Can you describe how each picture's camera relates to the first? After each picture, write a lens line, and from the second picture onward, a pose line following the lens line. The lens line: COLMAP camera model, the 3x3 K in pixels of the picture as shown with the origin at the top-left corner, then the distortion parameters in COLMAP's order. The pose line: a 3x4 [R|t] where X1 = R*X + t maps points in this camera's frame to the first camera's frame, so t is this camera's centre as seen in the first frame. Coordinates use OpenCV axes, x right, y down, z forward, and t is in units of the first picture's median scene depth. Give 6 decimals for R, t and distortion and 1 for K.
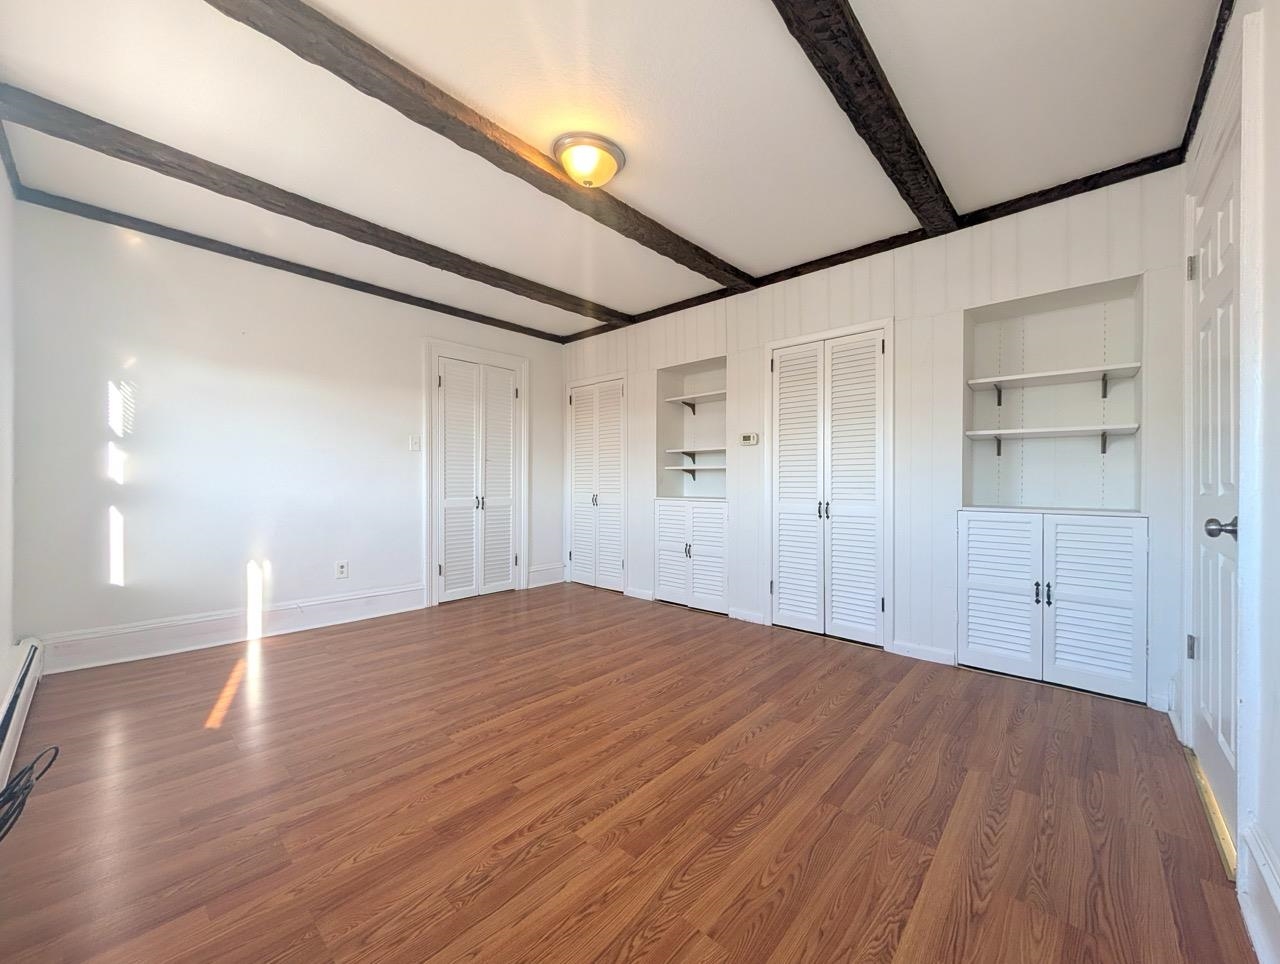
lens RADIAL K [[495.0, 0, 647.8], [0, 495.0, 489.6], [0, 0, 1]] dist [0.001226, -0.000167]
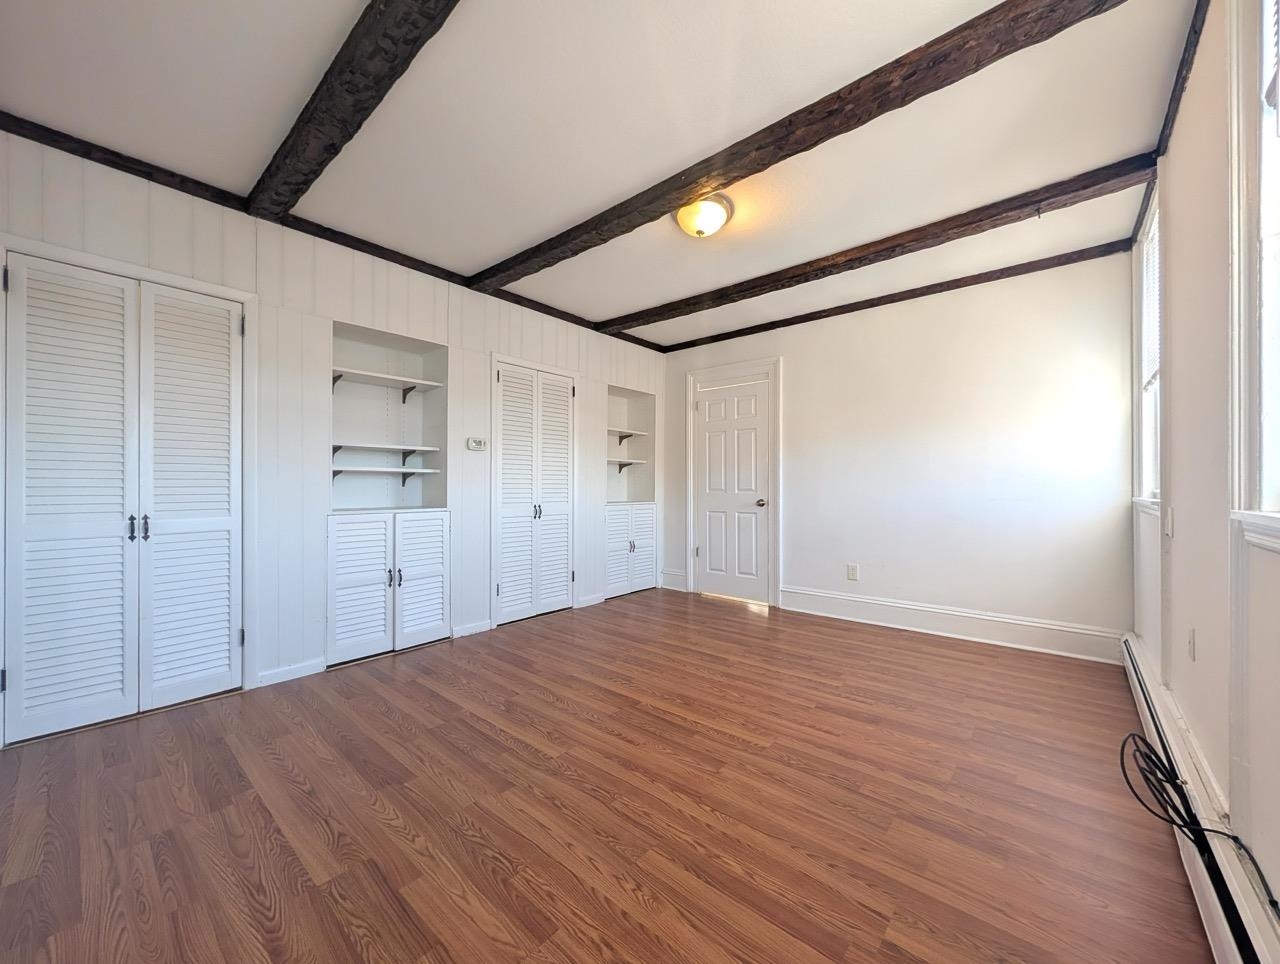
lens RADIAL K [[495.0, 0, 643.9], [0, 495.0, 480.2], [0, 0, 1]] dist [0.001226, -0.000167]
pose [[-0.033978, 0.015708, 0.999299, -0.891833], [0.012338, 0.999807, -0.015297, -0.012754], [-0.999346, 0.011809, -0.034165, 0.819674]]
